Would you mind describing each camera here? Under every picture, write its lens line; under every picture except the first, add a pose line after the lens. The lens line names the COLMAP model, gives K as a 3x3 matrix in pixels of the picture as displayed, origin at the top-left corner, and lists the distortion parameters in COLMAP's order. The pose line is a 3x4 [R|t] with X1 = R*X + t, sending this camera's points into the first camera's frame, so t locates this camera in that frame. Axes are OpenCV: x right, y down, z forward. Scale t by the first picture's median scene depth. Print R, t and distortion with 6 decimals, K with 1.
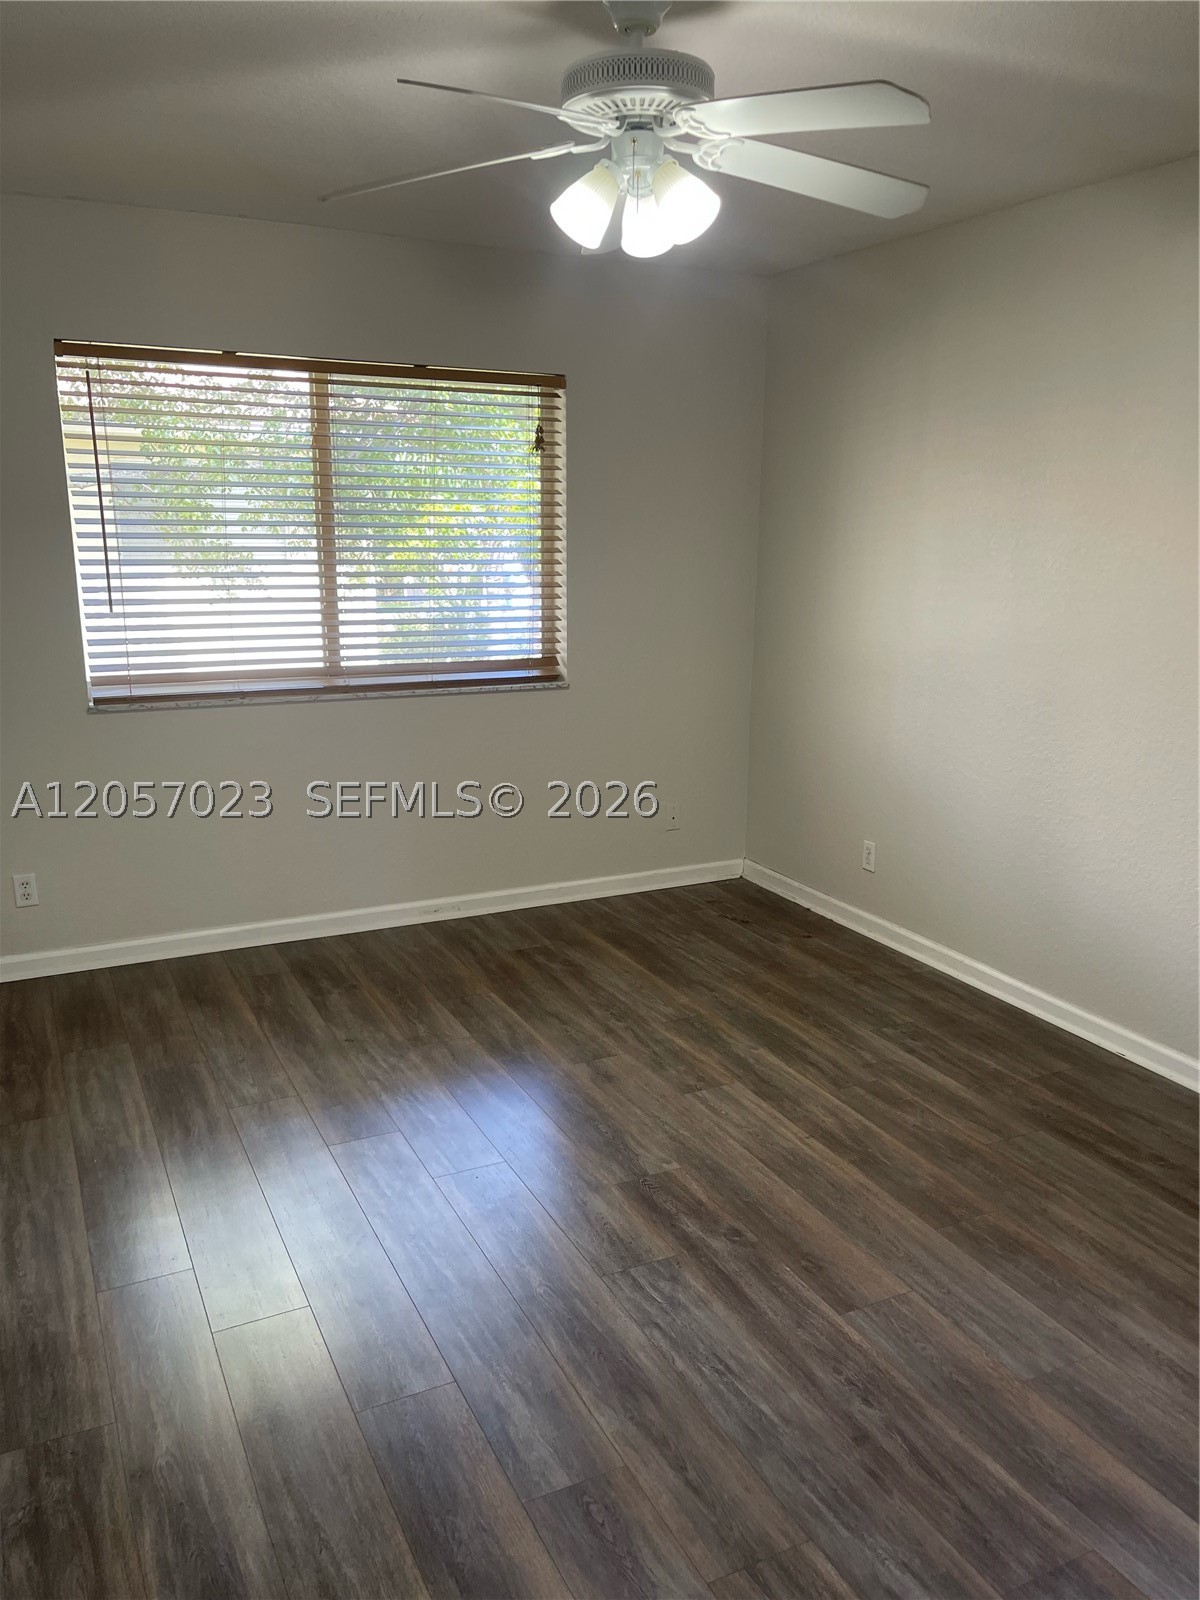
lens RADIAL K [[1206.0, 0, 606.0], [0, 1206.0, 806.3], [0, 0, 1]] dist [0.056052, -0.055234]
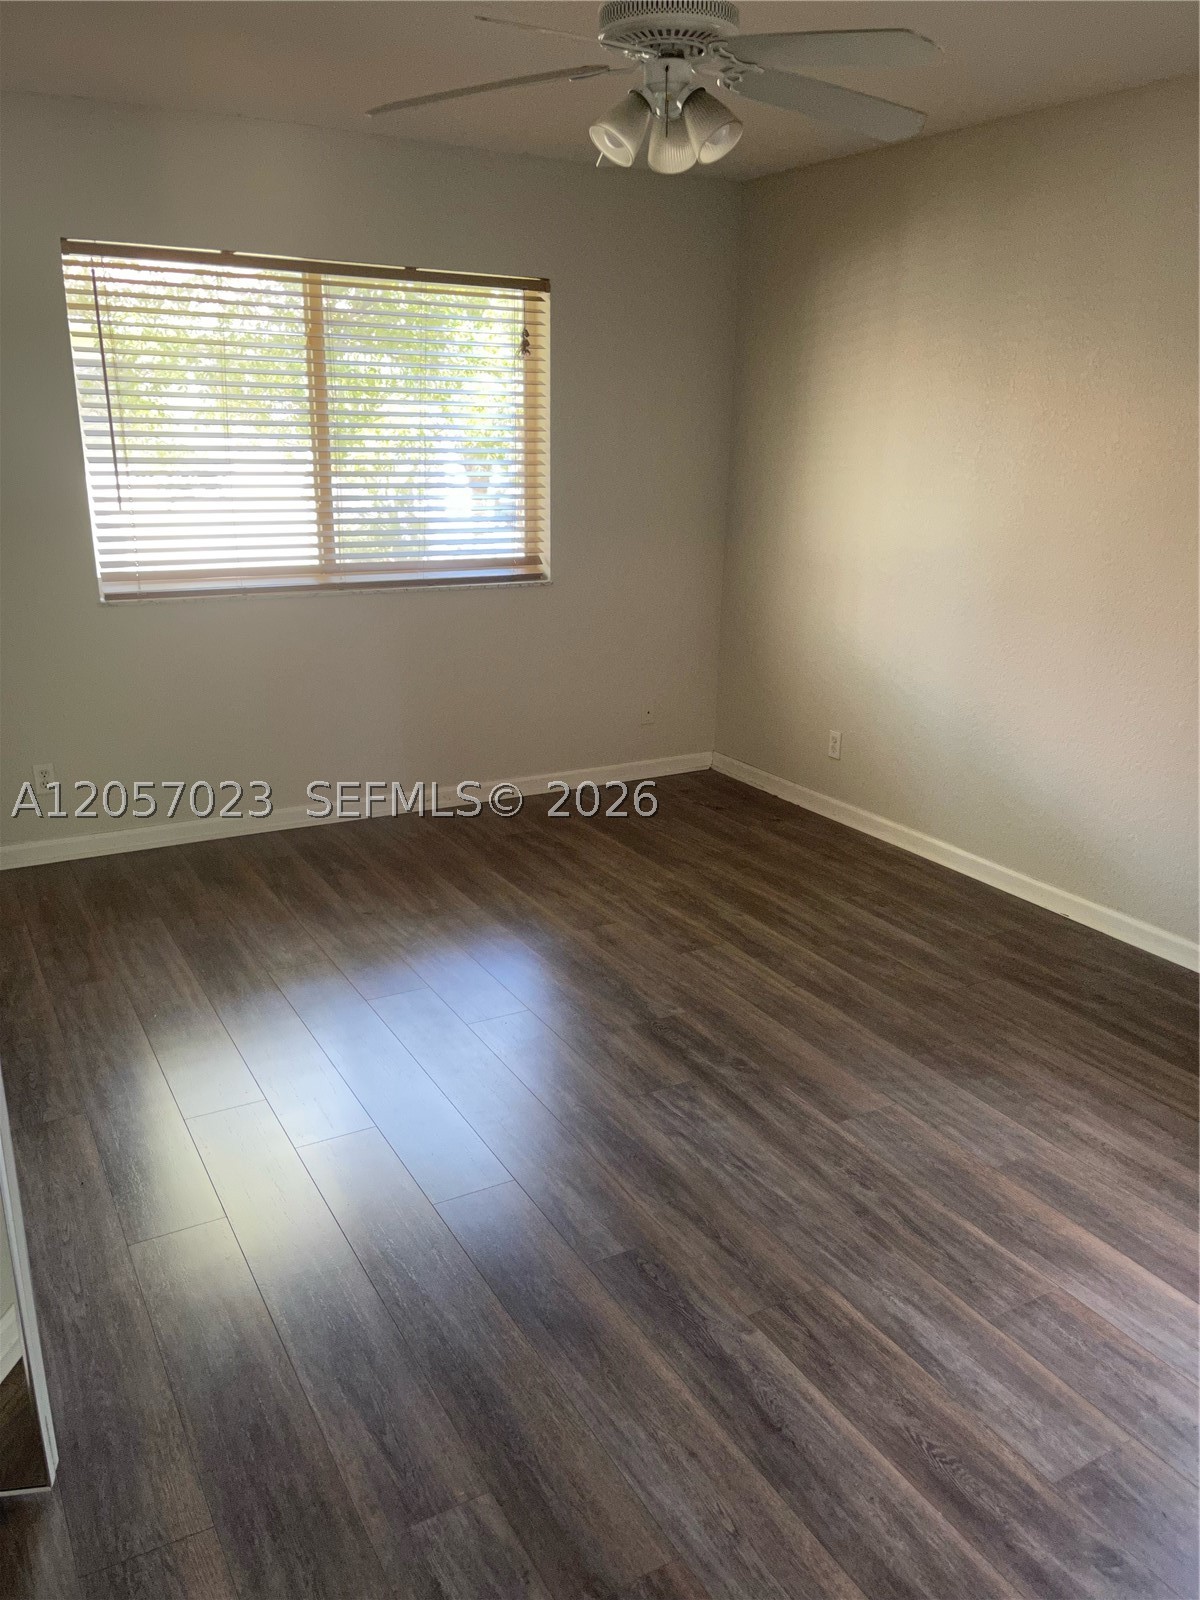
lens RADIAL K [[1206.0, 0, 608.5], [0, 1206.0, 802.0], [0, 0, 1]] dist [0.056052, -0.055234]
pose [[0.998268, -0.009762, 0.058016, -0.061019], [0.005647, 0.997483, 0.070679, 0.019951], [-0.058560, -0.070229, 0.995811, -0.081495]]
